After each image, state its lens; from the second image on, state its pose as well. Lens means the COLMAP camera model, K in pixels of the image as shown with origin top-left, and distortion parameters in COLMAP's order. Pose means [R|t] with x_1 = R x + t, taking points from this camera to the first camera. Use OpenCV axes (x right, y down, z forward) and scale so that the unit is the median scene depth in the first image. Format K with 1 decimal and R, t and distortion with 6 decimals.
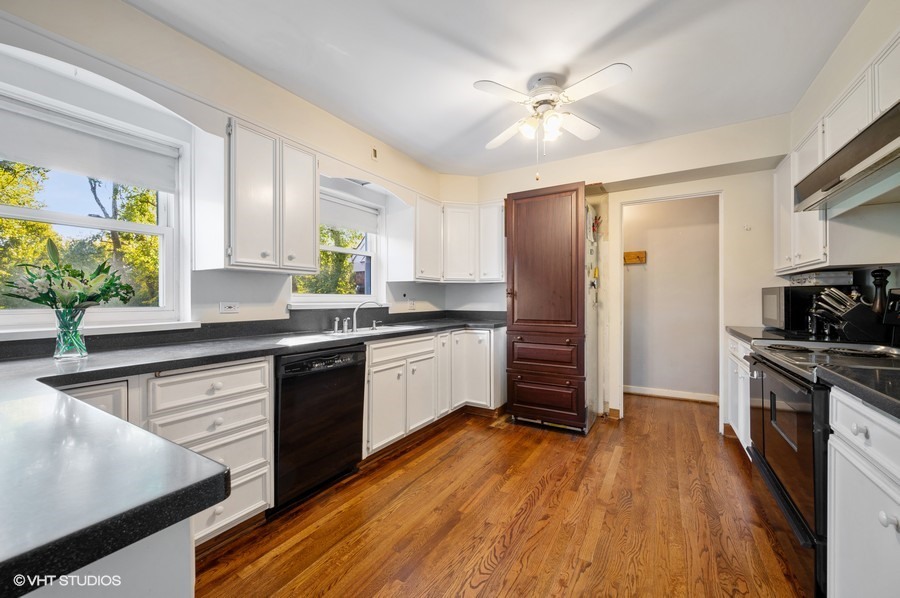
lens RADIAL K [[349.6, 0, 454.1], [0, 349.6, 302.0], [0, 0, 1]] dist [0.021149, 0.000018]
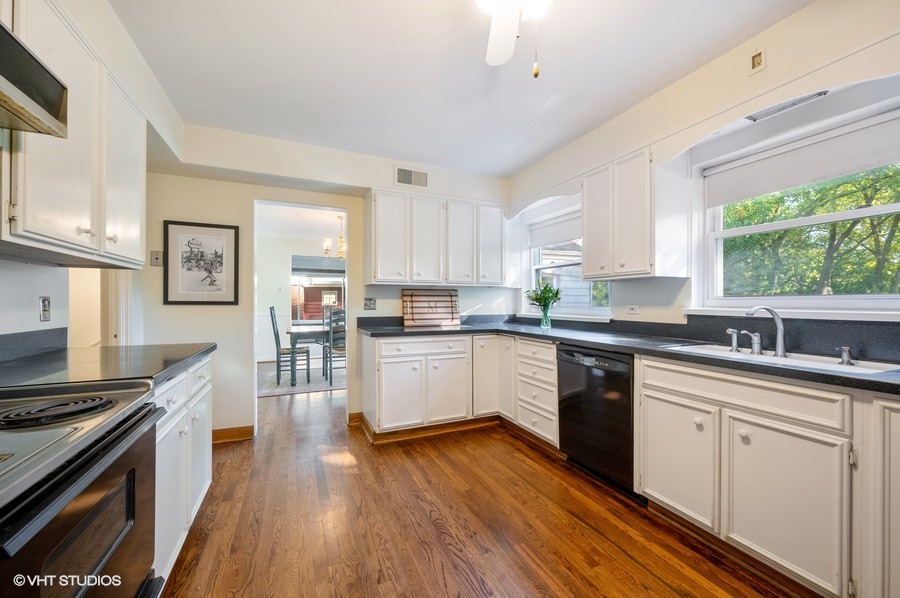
lens RADIAL K [[349.6, 0, 454.1], [0, 349.6, 302.0], [0, 0, 1]] dist [0.021149, 0.000018]
pose [[-0.556326, 0.002238, -0.830961, 0.798903], [-0.006632, 0.999953, 0.007133, -0.016162], [0.830938, 0.009480, -0.556285, 1.275367]]
